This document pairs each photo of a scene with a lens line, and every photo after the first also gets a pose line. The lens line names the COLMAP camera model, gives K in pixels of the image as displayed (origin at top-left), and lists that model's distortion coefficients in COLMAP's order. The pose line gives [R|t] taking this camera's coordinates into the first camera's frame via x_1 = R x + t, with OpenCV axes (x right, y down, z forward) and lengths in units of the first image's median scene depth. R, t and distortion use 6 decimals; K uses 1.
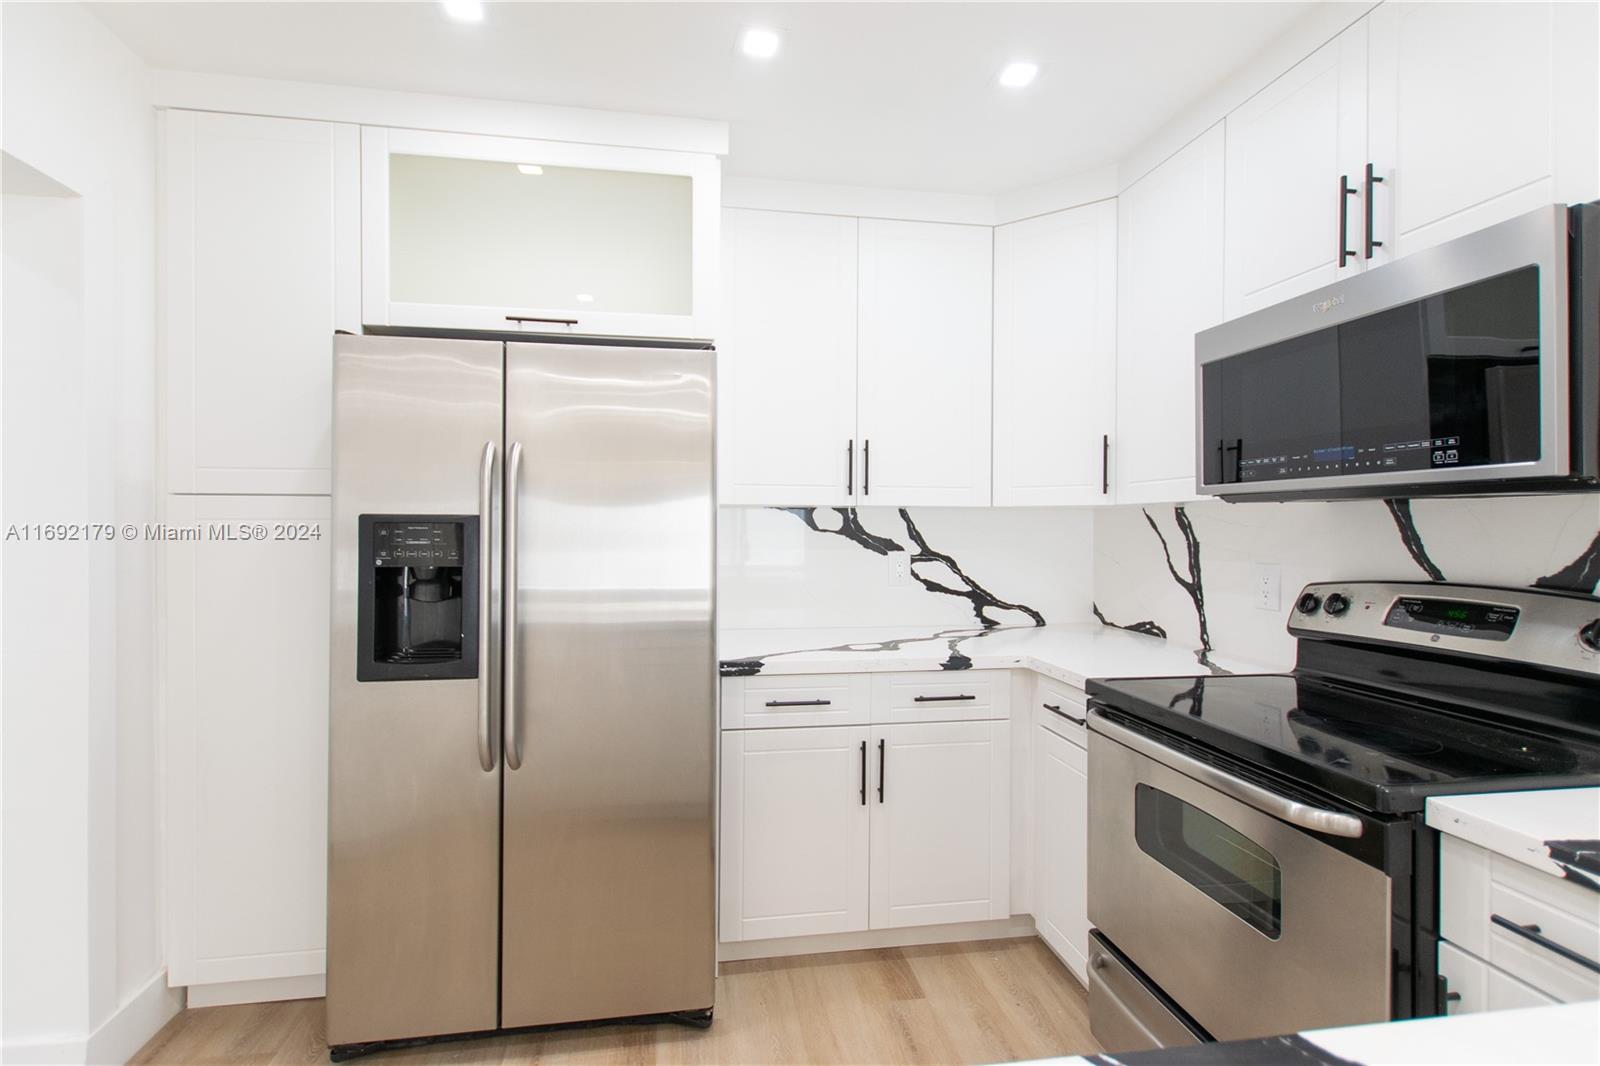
lens RADIAL K [[717.5, 0, 767.6], [0, 717.5, 531.0], [0, 0, 1]] dist [0.008477, -0.000037]
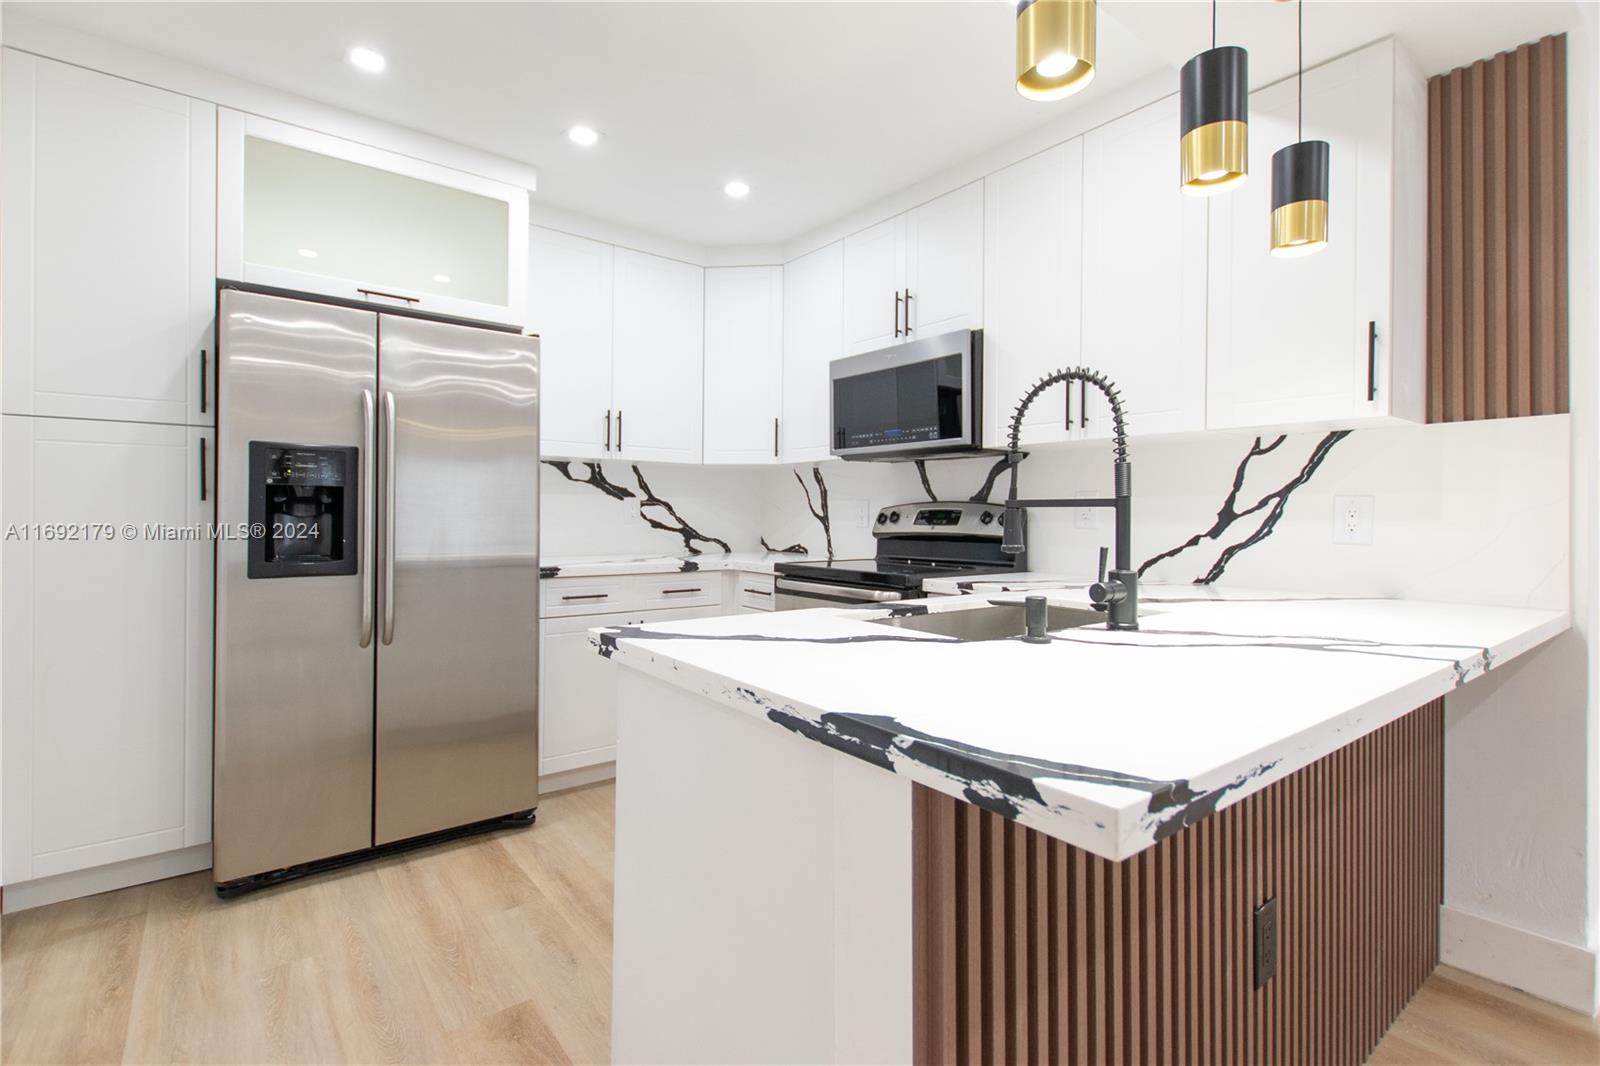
lens RADIAL K [[740.9, 0, 771.5], [0, 740.9, 515.4], [0, 0, 1]] dist [0.003315, 0.000307]
pose [[0.879514, 0.003142, 0.475862, -0.335341], [-0.002226, 0.999994, -0.002489, 0.089202], [-0.475868, 0.001130, 0.879516, -0.445145]]
